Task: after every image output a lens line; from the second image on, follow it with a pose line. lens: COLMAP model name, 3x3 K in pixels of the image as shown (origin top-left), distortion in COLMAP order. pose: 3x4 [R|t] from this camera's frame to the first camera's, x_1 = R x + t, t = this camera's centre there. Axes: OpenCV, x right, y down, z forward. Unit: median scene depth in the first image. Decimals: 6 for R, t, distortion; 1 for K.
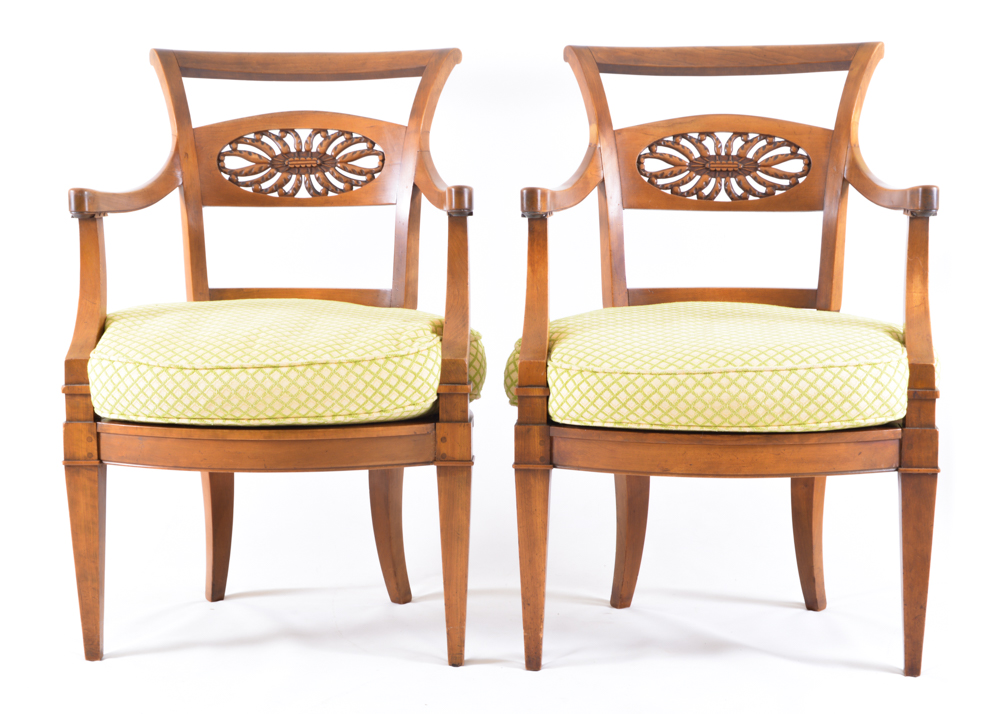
lens RADIAL K [[1743.1, 0, 460.6], [0, 1743.1, 323.5], [0, 0, 1]] dist [0.010045, 0.000000]
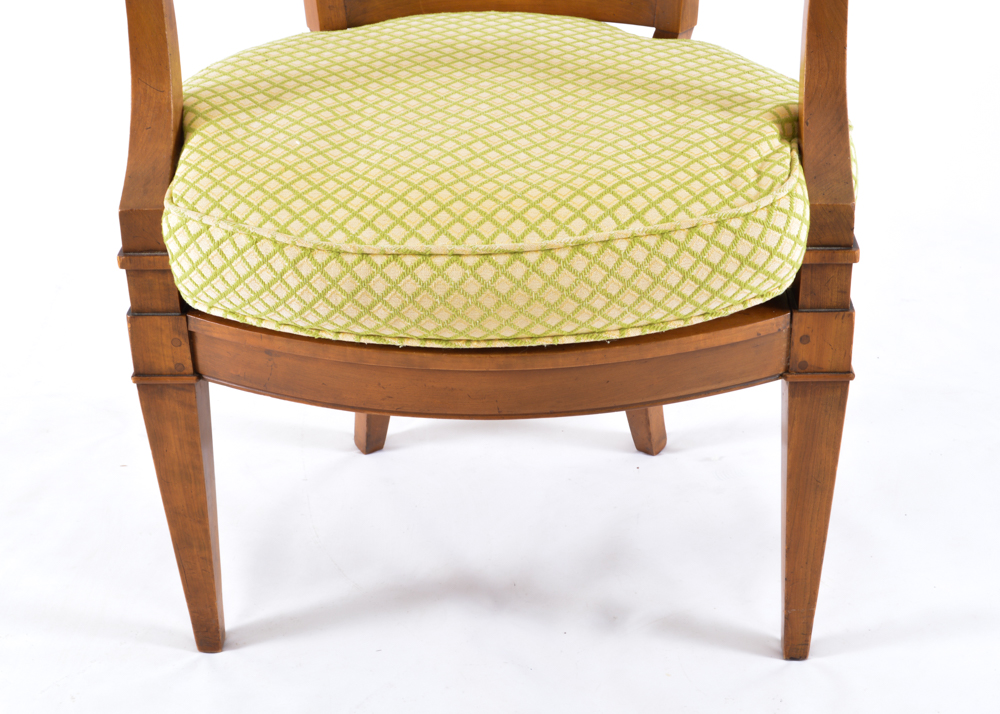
lens RADIAL K [[1655.5, 0, 507.3], [0, 1655.5, 303.3], [0, 0, 1]] dist [-0.032947, 0.000000]
pose [[0.999675, -0.023604, 0.009675, -0.107461], [0.018685, 0.935728, 0.352228, -0.130958], [-0.017367, -0.351933, 0.935864, 0.488005]]
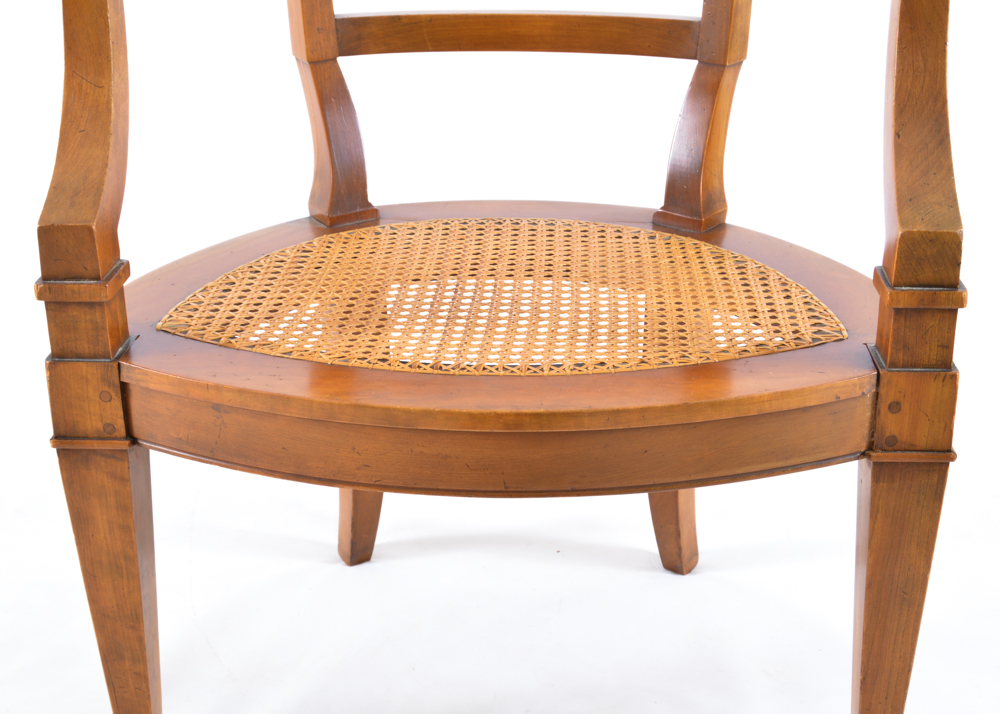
lens RADIAL K [[1516.5, 0, 483.9], [0, 1516.5, 341.4], [0, 0, 1]] dist [-0.041227, 0.000000]
pose [[0.999946, -0.001651, -0.010279, -0.107256], [0.004324, 0.964008, 0.265837, -0.051402], [0.009470, -0.265868, 0.963963, 0.610582]]
